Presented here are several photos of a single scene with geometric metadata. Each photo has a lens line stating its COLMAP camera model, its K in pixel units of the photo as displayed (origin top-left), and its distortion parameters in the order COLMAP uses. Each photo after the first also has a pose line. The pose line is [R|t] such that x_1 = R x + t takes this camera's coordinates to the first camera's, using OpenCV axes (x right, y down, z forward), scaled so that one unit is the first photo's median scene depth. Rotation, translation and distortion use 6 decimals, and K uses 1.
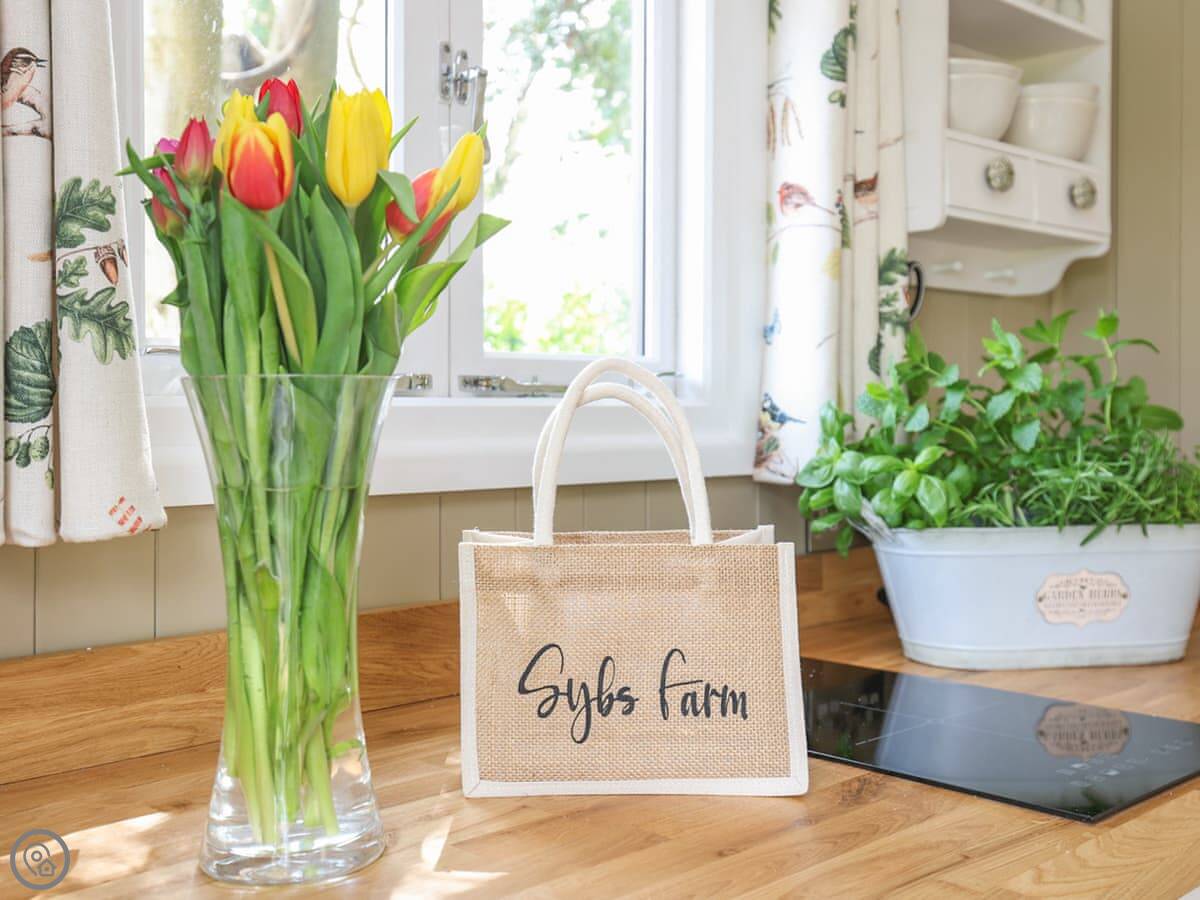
lens RADIAL K [[1325.2, 0, 577.3], [0, 1325.2, 411.1], [0, 0, 1]] dist [0.058296, 0.000000]
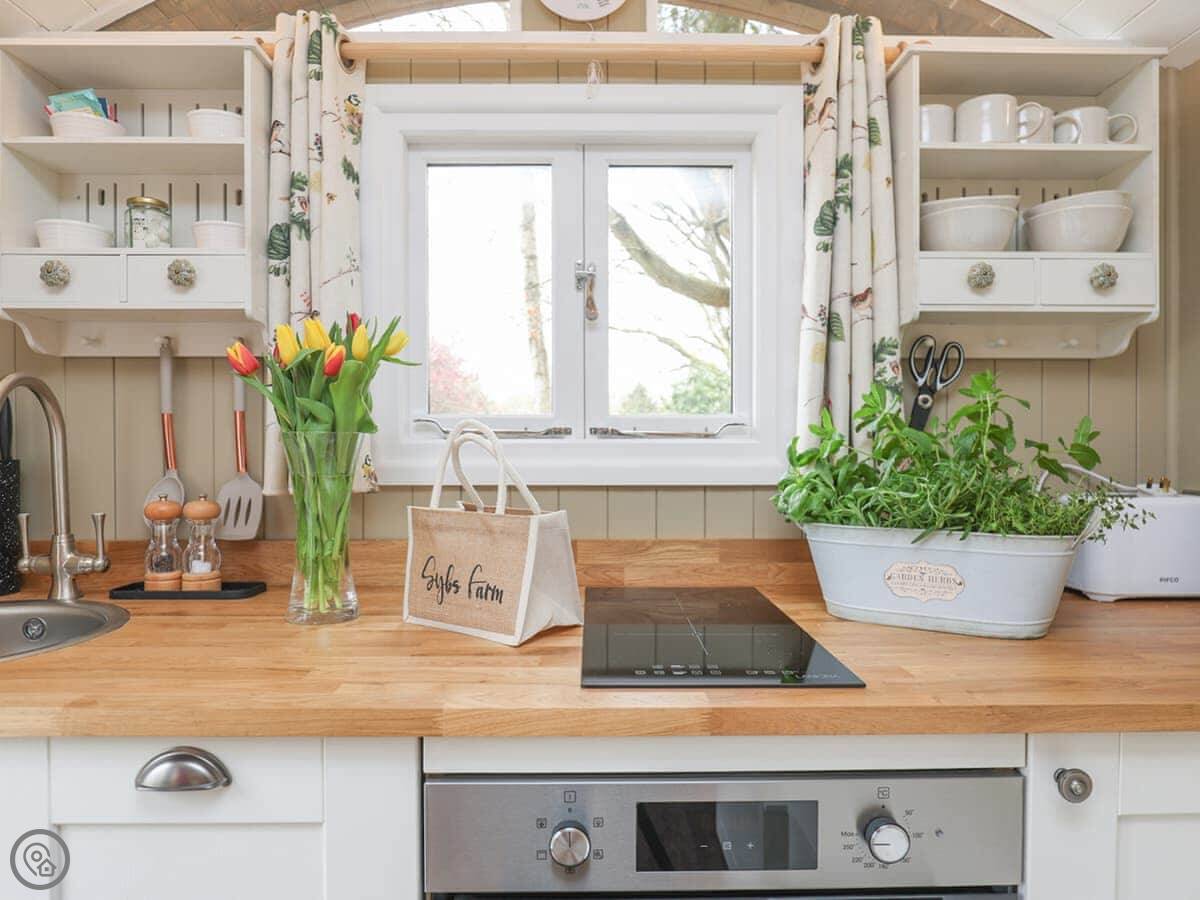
lens RADIAL K [[739.5, 0, 604.5], [0, 739.5, 444.6], [0, 0, 1]] dist [-0.014874, -0.001570]
pose [[0.733730, 0.001645, -0.679440, 0.646341], [-0.001099, 0.999999, 0.001234, -0.003113], [0.679441, -0.000159, 0.733730, 0.205829]]
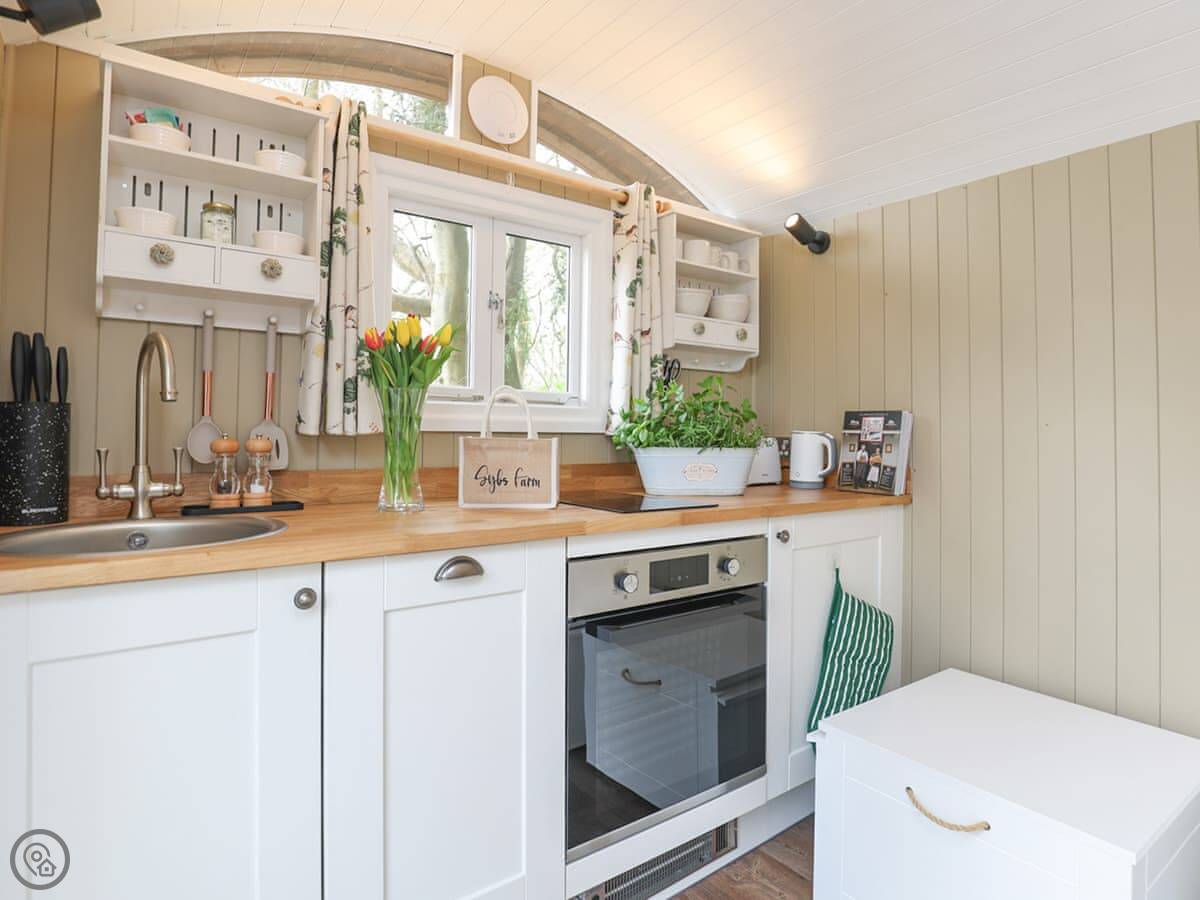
lens RADIAL K [[672.6, 0, 589.6], [0, 672.6, 414.3], [0, 0, 1]] dist [-0.015521, -0.000167]
pose [[0.990232, 0.003197, -0.139396, 0.337046], [-0.007893, 0.999419, -0.033151, 0.062752], [0.139209, 0.033928, 0.989682, -0.503347]]
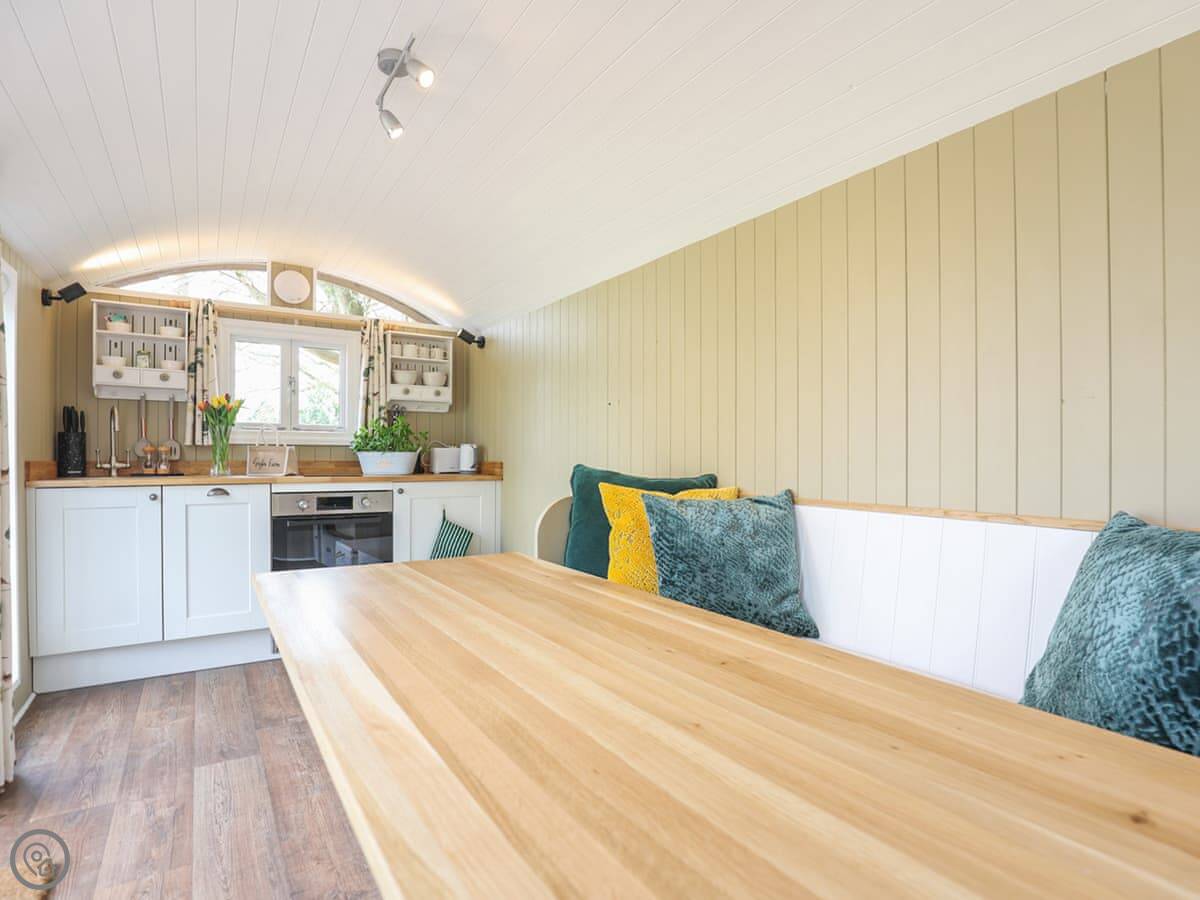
lens RADIAL K [[672.6, 0, 613.1], [0, 672.6, 456.7], [0, 0, 1]] dist [-0.015521, -0.000167]
pose [[0.977311, 0.003108, -0.211789, 2.026356], [-0.004146, 0.999981, -0.004459, 0.117483], [0.211771, 0.005236, 0.977305, -1.759704]]
